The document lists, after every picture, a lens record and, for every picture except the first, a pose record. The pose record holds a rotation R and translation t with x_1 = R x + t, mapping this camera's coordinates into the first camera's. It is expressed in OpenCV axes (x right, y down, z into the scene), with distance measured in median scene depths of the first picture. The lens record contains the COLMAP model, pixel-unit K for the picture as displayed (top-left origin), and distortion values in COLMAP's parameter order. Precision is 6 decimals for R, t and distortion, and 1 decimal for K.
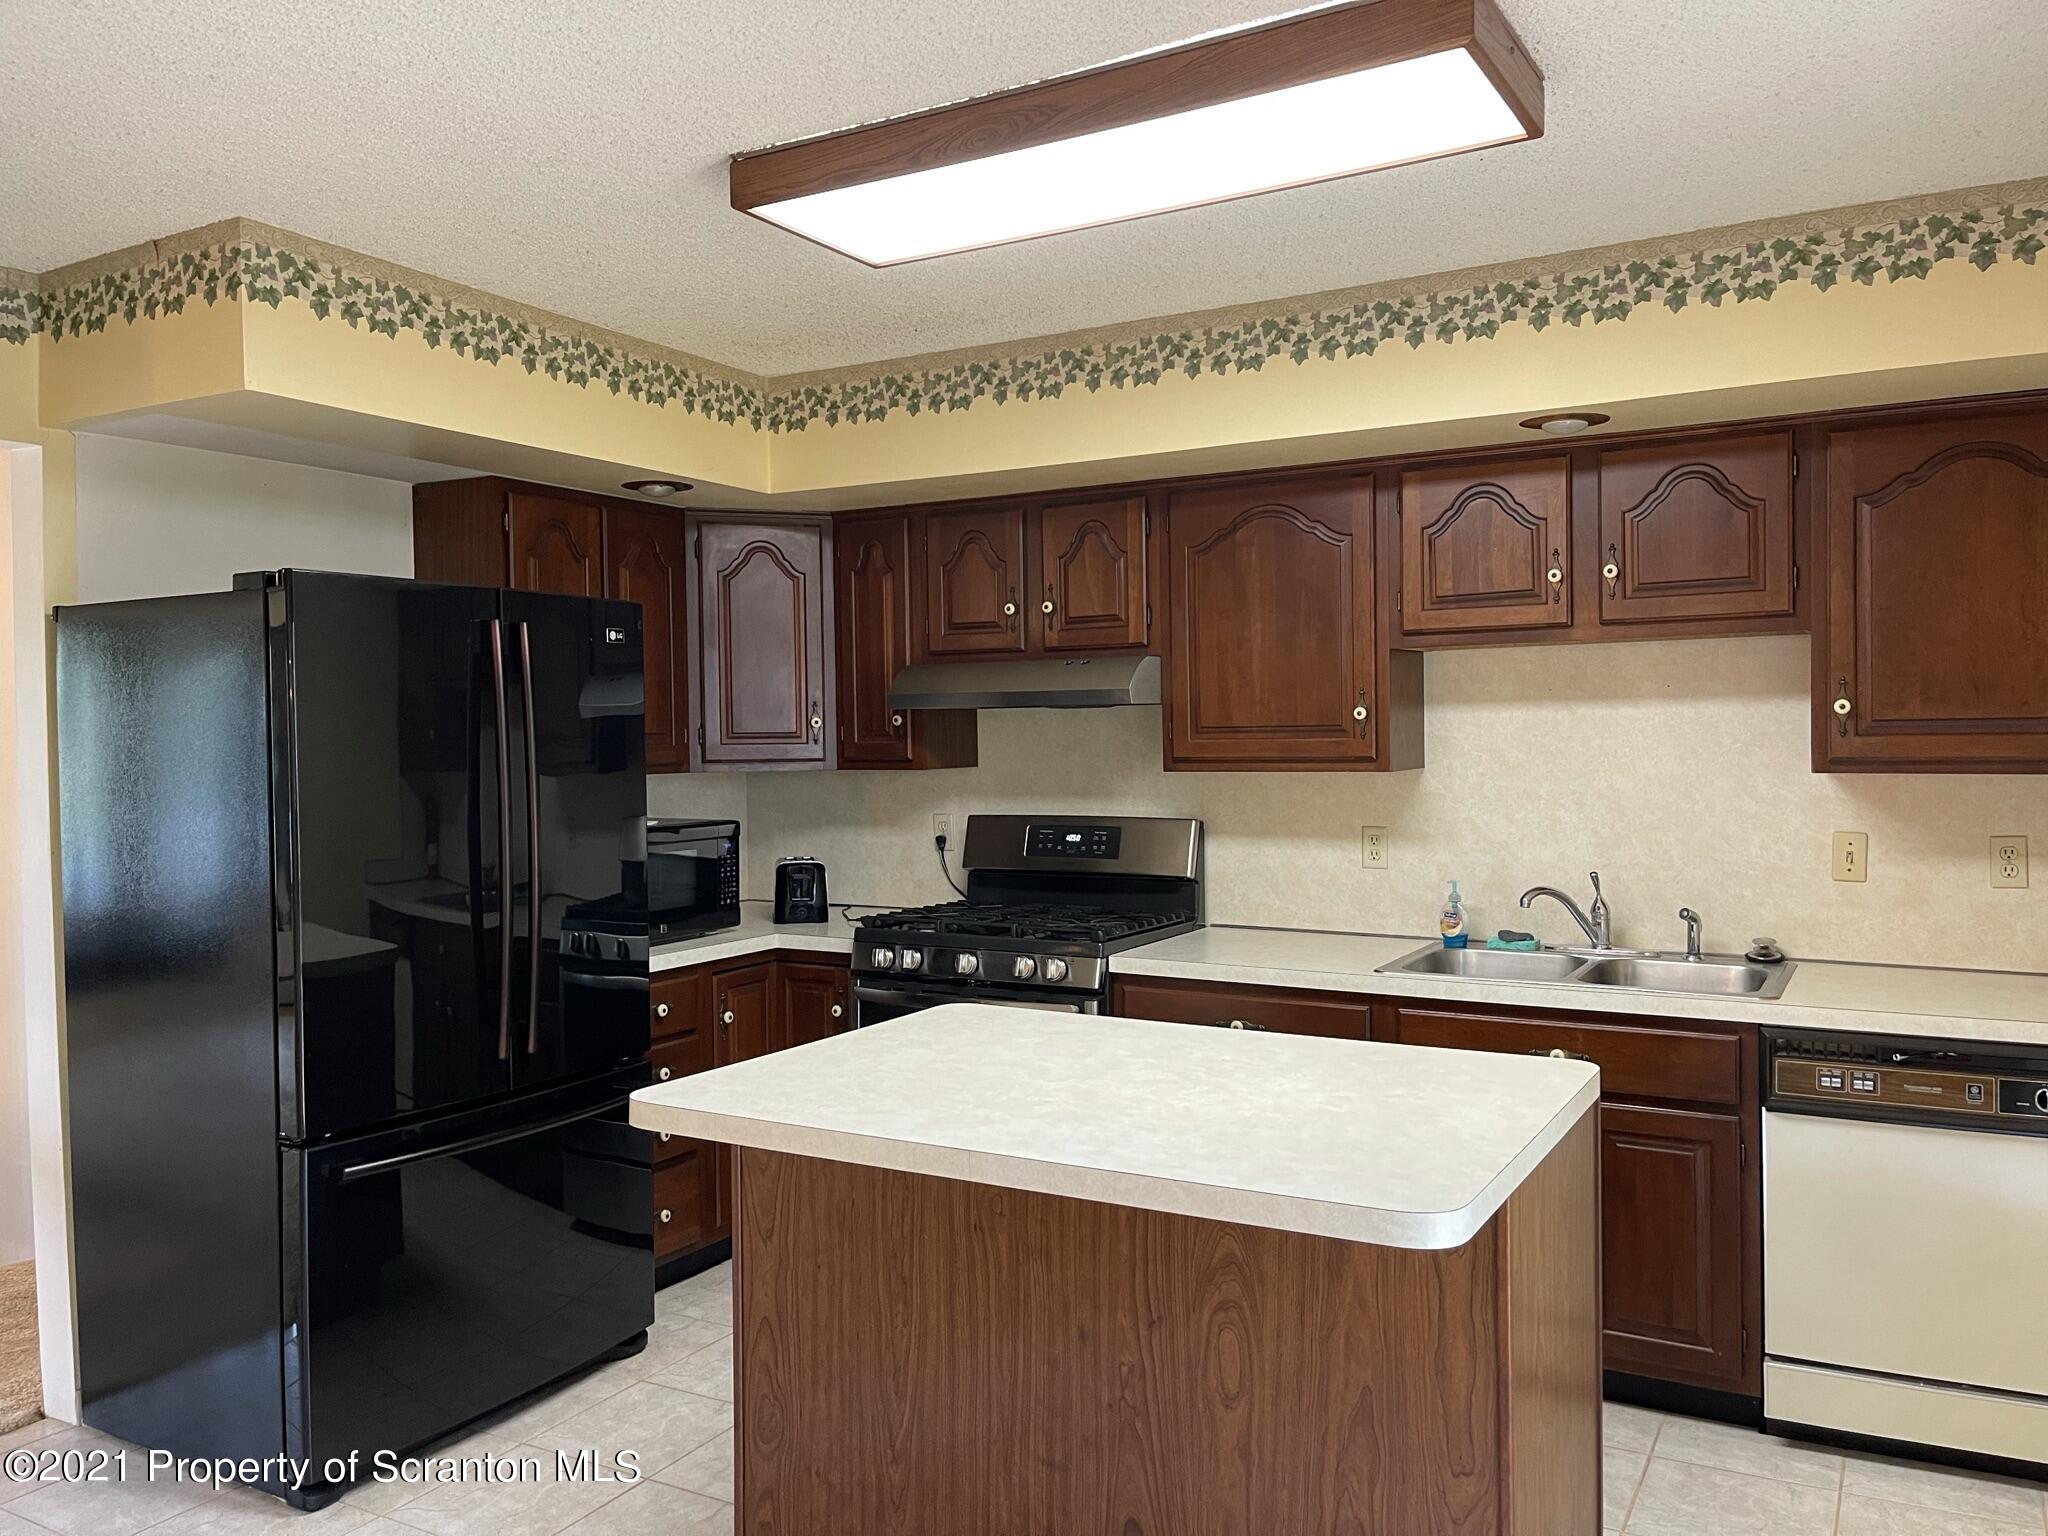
lens RADIAL K [[1585.3, 0, 1020.9], [0, 1585.3, 763.2], [0, 0, 1]] dist [0.067482, -0.014833]
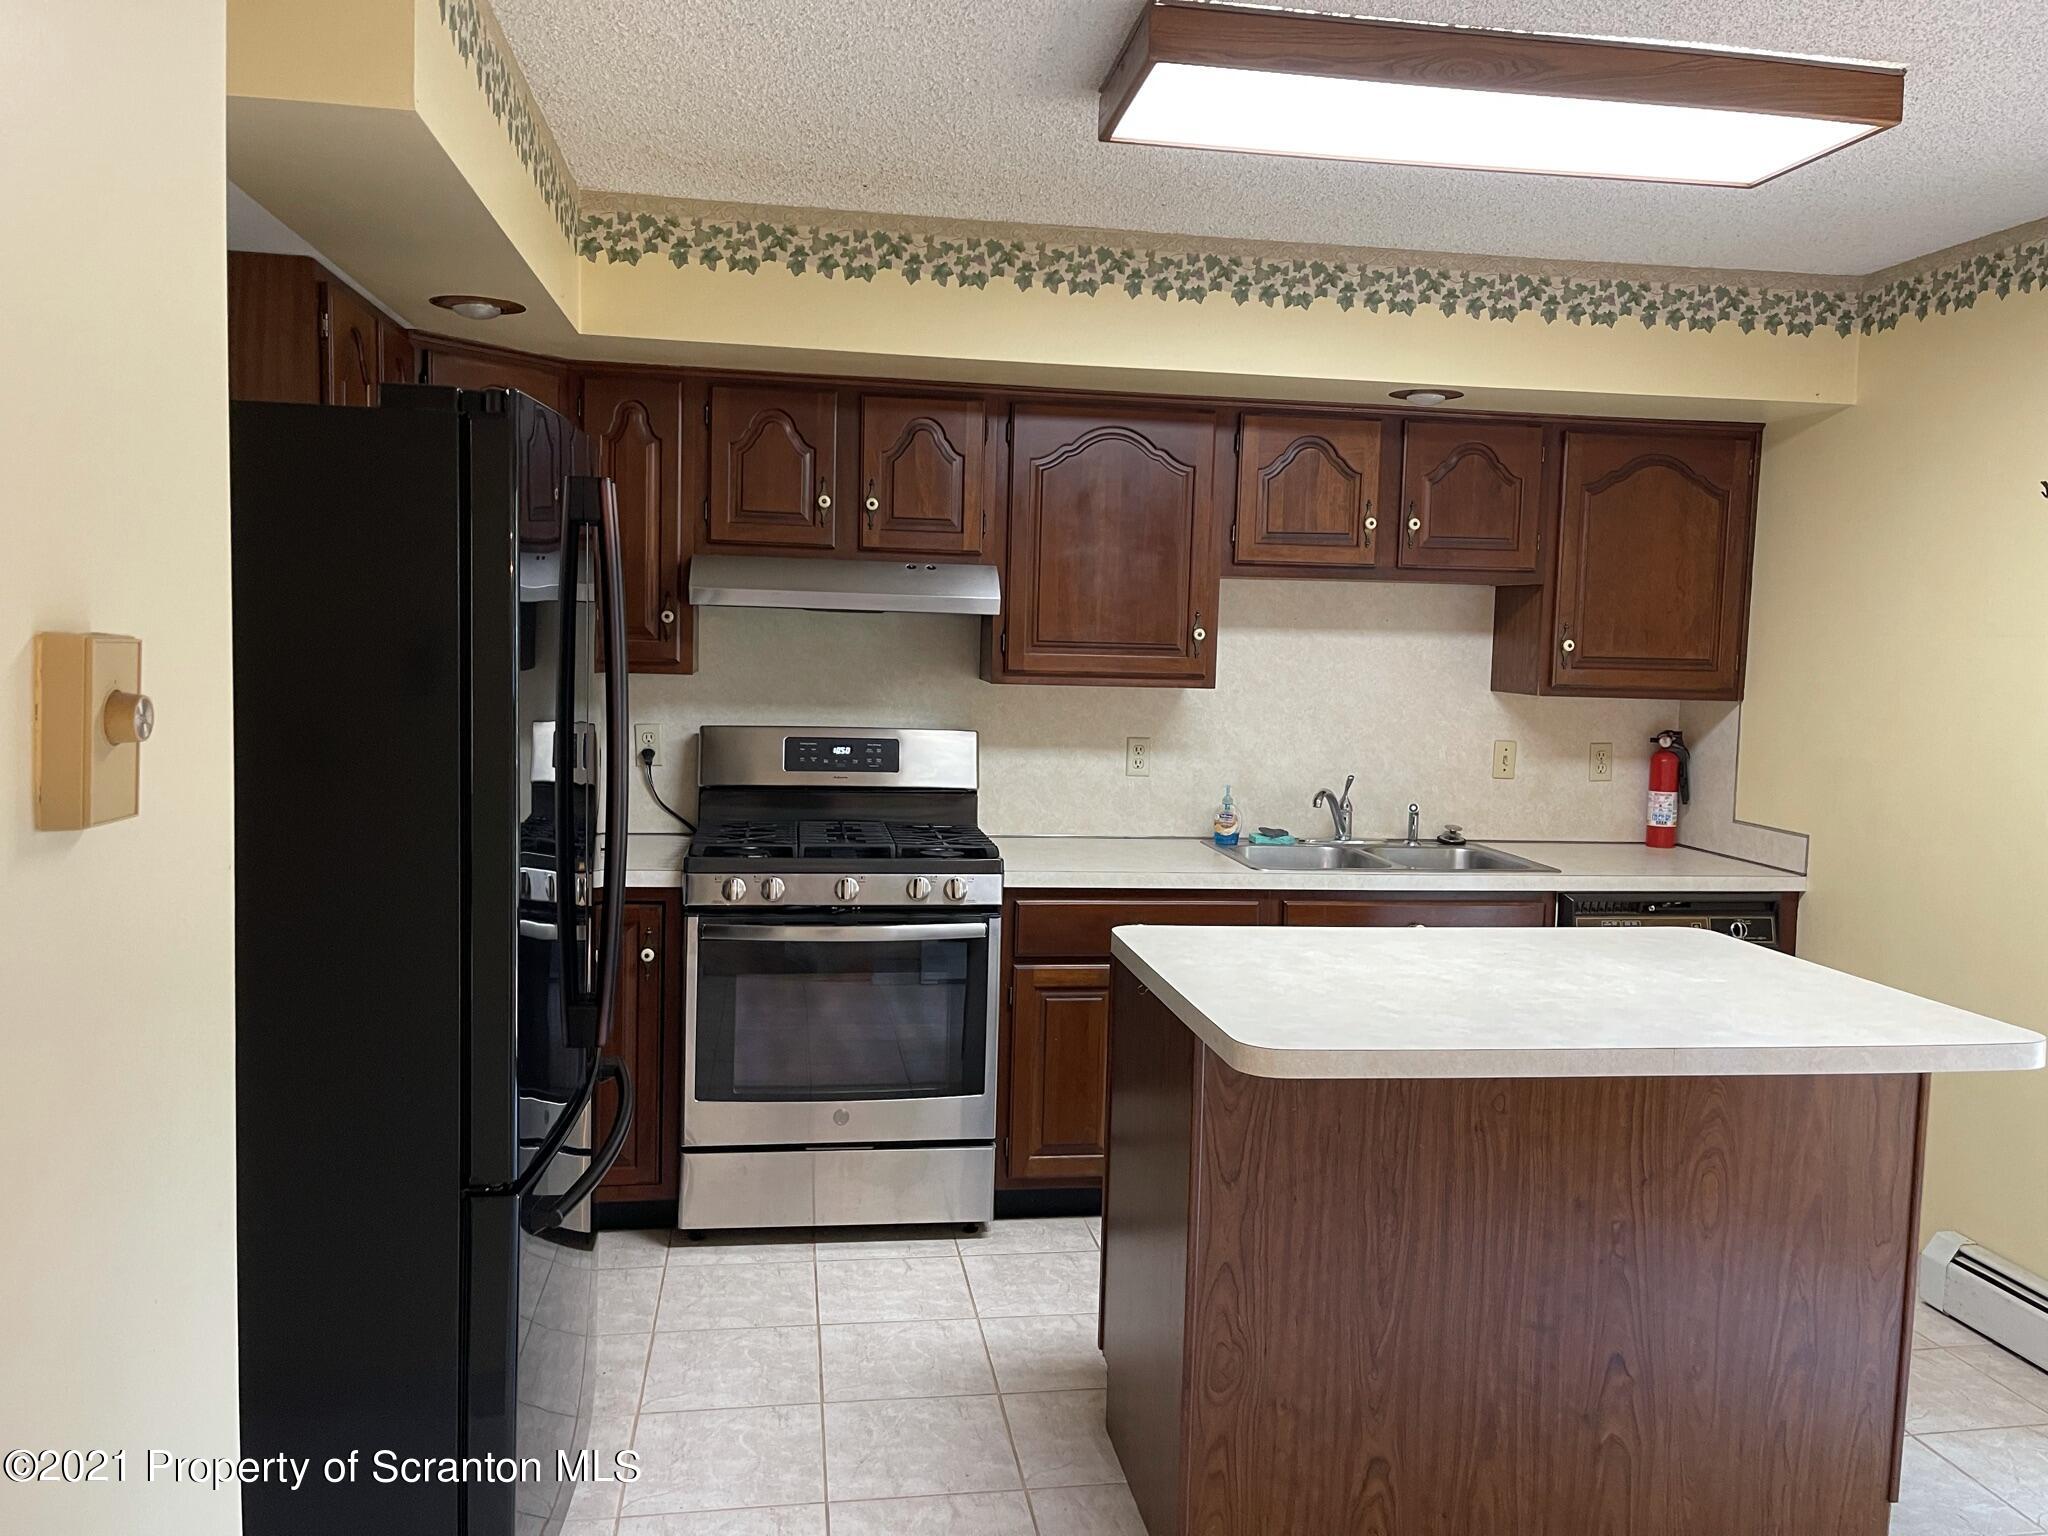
lens RADIAL K [[1504.8, 0, 1017.7], [0, 1504.8, 775.8], [0, 0, 1]] dist [0.003008, 0.026472]
pose [[0.785644, -0.017649, 0.618427, -0.592099], [-0.023437, 0.998026, 0.058257, 0.009571], [-0.618235, -0.060263, 0.783680, 0.297970]]
